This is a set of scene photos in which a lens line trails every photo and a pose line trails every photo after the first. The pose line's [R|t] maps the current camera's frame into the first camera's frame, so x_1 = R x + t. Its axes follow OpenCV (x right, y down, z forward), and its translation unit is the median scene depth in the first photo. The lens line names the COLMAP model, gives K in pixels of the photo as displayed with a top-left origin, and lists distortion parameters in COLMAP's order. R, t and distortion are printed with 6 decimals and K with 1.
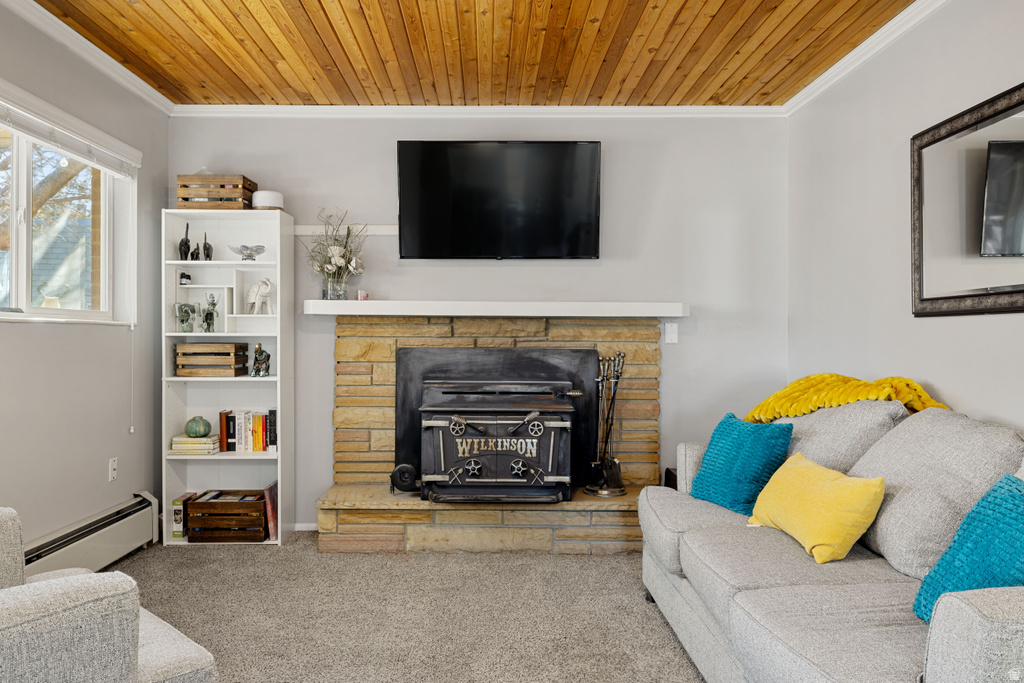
lens RADIAL K [[768.8, 0, 507.0], [0, 768.8, 340.5], [0, 0, 1]] dist [-0.004696, -0.001764]
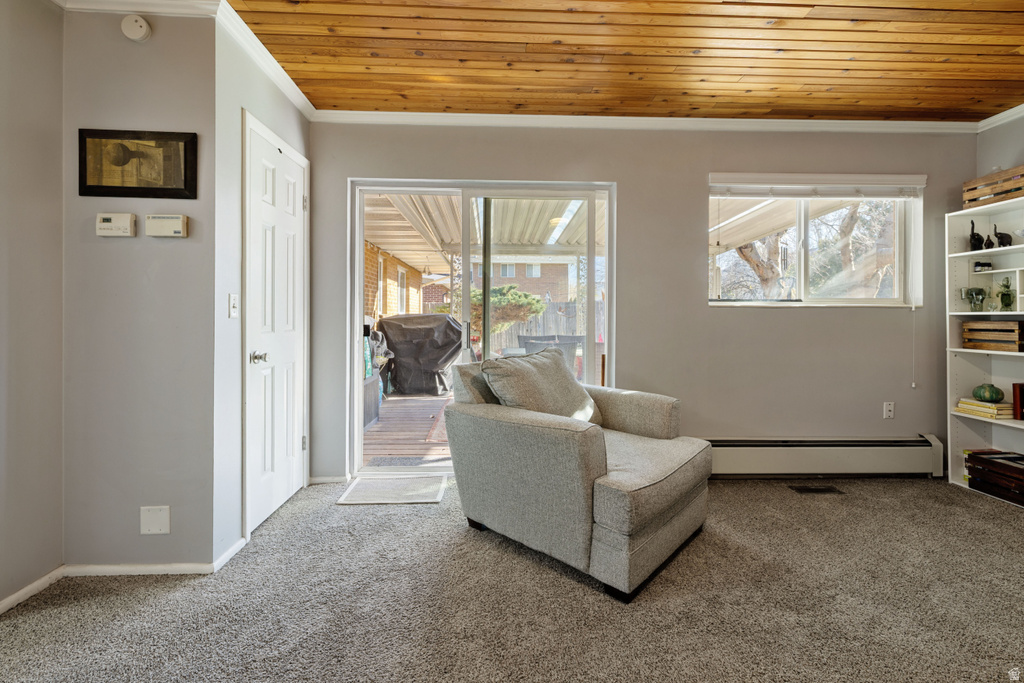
lens RADIAL K [[429.8, 0, 495.9], [0, 429.8, 318.4], [0, 0, 1]] dist [0.004302, 0.000044]
pose [[0.009628, -0.001482, -0.999953, 0.249329], [-0.003813, 0.999992, -0.001519, 0.003721], [0.999946, 0.003828, 0.009622, 0.255197]]
